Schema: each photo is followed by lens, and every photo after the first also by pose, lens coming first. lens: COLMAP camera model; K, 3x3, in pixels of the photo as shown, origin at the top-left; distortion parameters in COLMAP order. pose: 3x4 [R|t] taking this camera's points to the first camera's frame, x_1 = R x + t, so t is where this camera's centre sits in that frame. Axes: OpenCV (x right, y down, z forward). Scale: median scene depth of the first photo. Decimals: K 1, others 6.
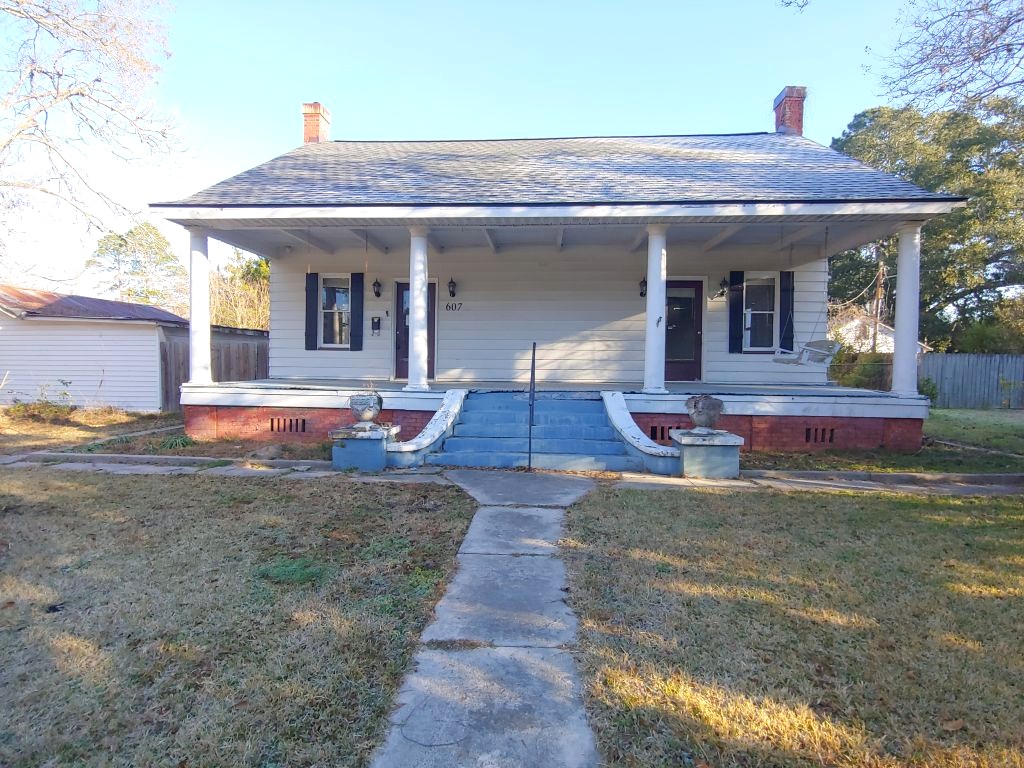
lens RADIAL K [[523.4, 0, 512.4], [0, 523.4, 384.7], [0, 0, 1]] dist [0.000880, 0.000180]
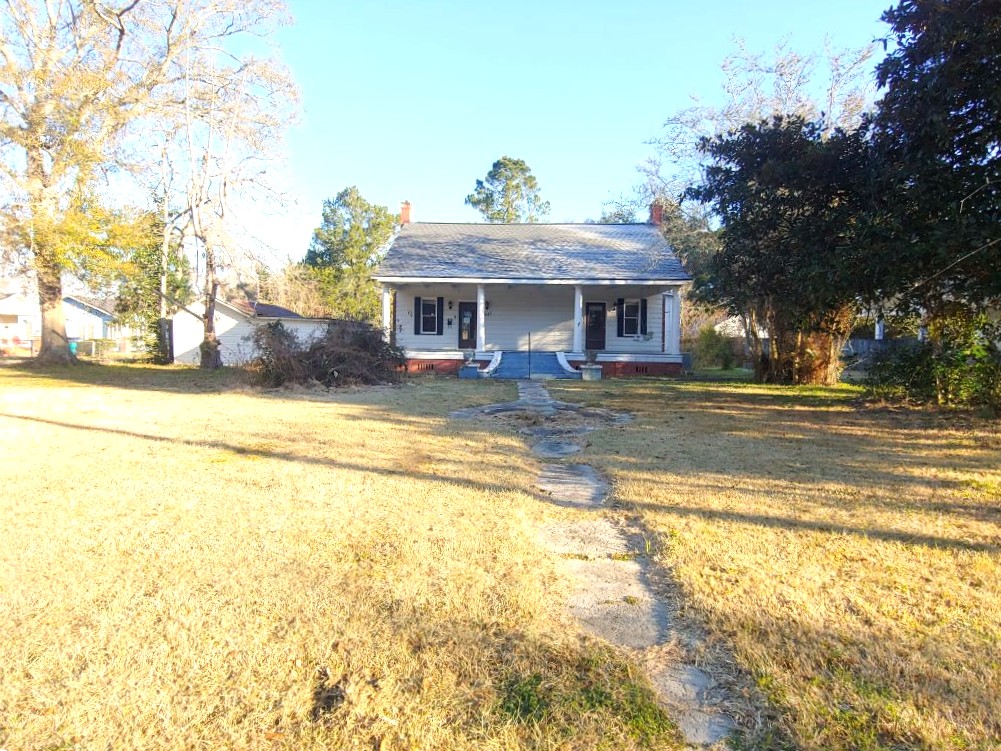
lens RADIAL K [[511.6, 0, 500.0], [0, 511.6, 372.2], [0, 0, 1]] dist [0.000880, 0.000180]
pose [[0.999667, -0.000341, 0.025799, -0.142356], [0.000015, 0.999920, 0.012644, 0.068023], [-0.025801, -0.012639, 0.999587, -1.265723]]
